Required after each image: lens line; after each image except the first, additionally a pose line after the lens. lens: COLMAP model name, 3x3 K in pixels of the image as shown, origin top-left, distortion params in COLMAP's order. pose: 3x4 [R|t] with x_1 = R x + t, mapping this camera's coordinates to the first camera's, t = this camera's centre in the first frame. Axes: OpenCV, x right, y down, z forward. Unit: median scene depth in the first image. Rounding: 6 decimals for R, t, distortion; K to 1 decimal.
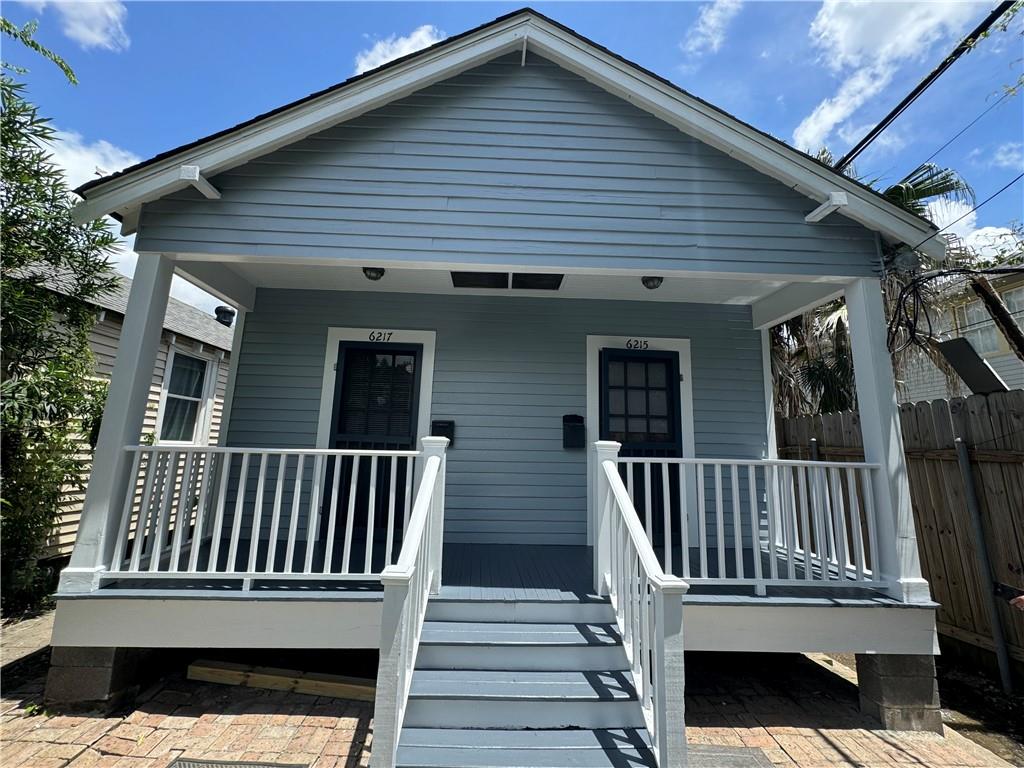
lens RADIAL K [[414.3, 0, 508.2], [0, 414.3, 381.2], [0, 0, 1]] dist [-0.008394, 0.003811]
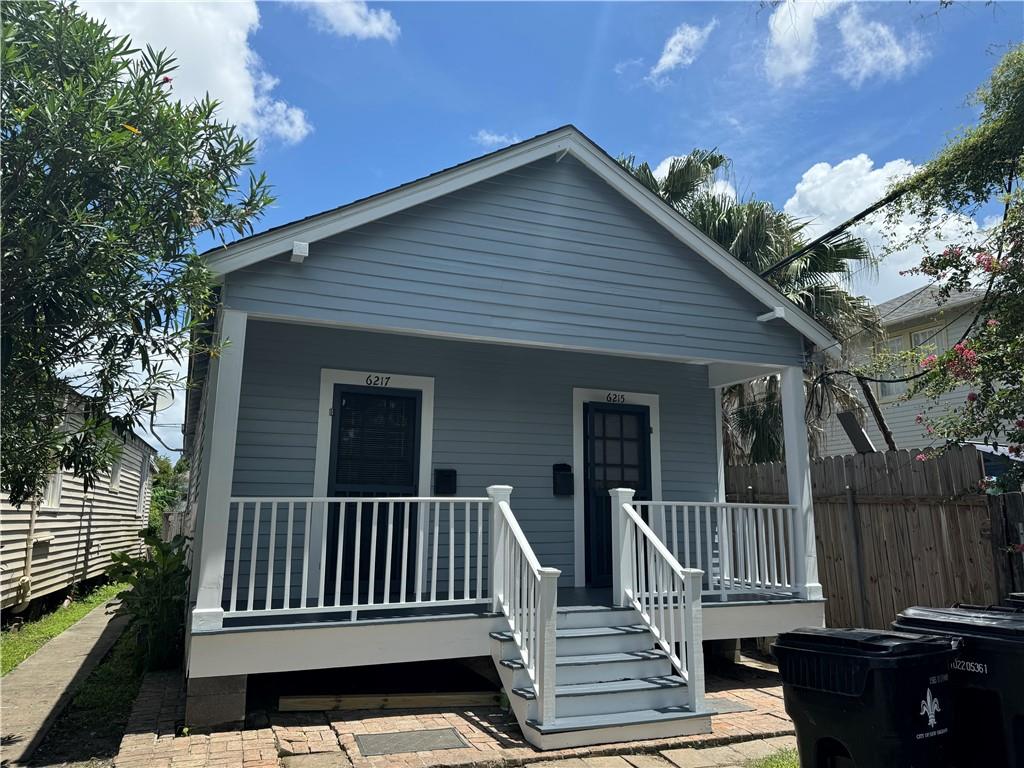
lens RADIAL K [[708.0, 0, 515.3], [0, 708.0, 377.6], [0, 0, 1]] dist [0.036080, -0.017889]
pose [[0.940669, 0.046451, 0.336130, -0.709126], [-0.041379, 0.998896, -0.022239, -0.116598], [-0.336792, 0.007011, 0.941553, -0.814948]]
